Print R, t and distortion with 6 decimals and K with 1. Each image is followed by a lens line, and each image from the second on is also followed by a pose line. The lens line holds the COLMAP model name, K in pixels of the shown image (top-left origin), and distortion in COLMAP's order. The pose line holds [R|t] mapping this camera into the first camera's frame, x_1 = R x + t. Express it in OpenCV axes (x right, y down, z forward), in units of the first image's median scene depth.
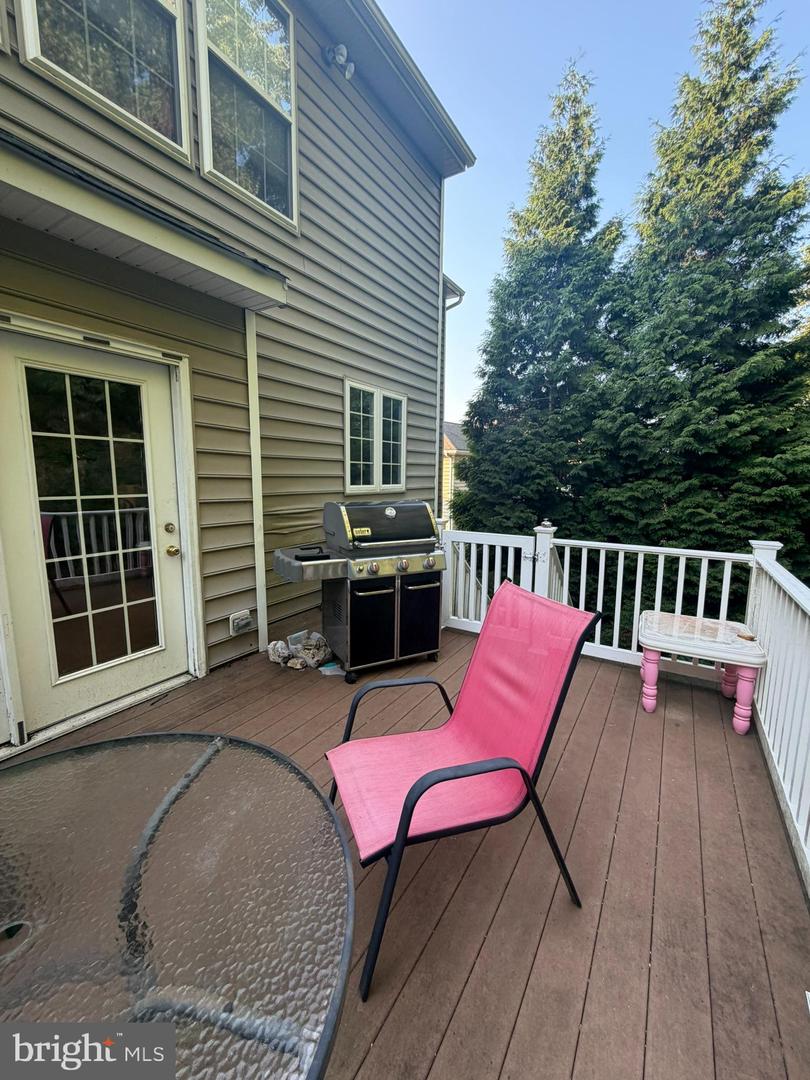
lens RADIAL K [[433.7, 0, 405.0], [0, 433.7, 540.0], [0, 0, 1]] dist [-0.000730, -0.000006]
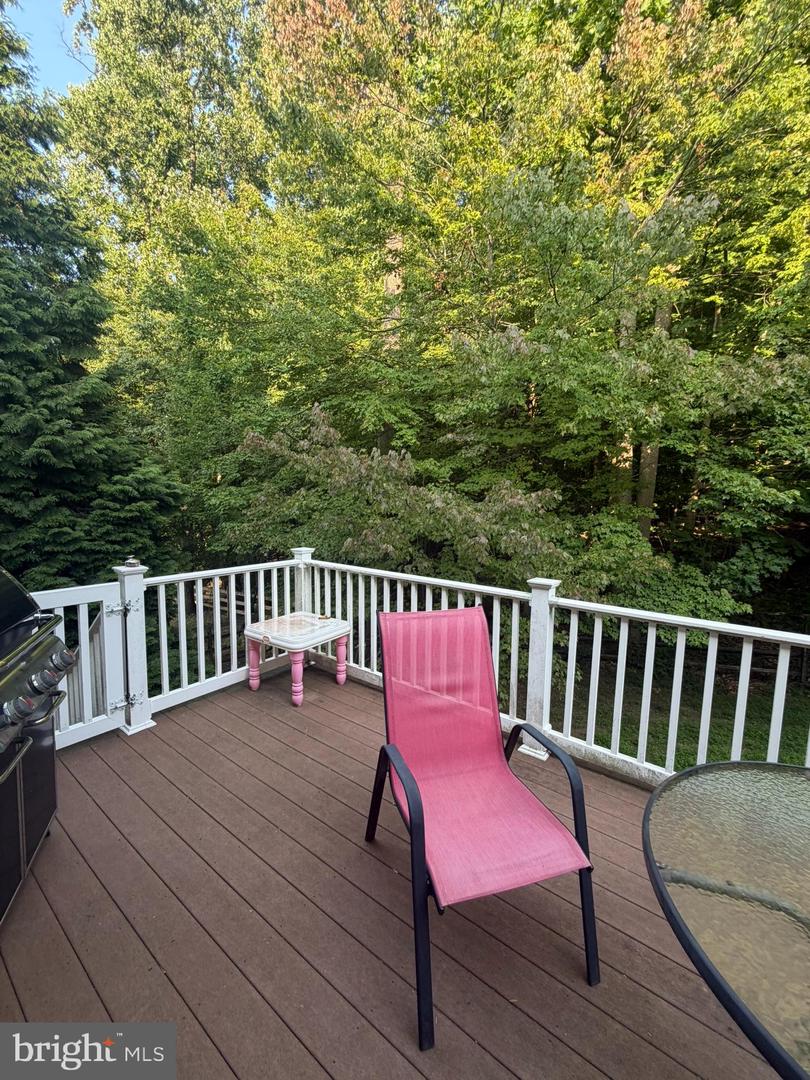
lens RADIAL K [[433.7, 0, 405.0], [0, 433.7, 540.0], [0, 0, 1]] dist [-0.000730, -0.000006]
pose [[0.087095, -0.102683, 0.990894, -0.188177], [0.127204, 0.987678, 0.091169, -0.039900], [-0.988045, 0.118105, 0.099084, 0.204850]]
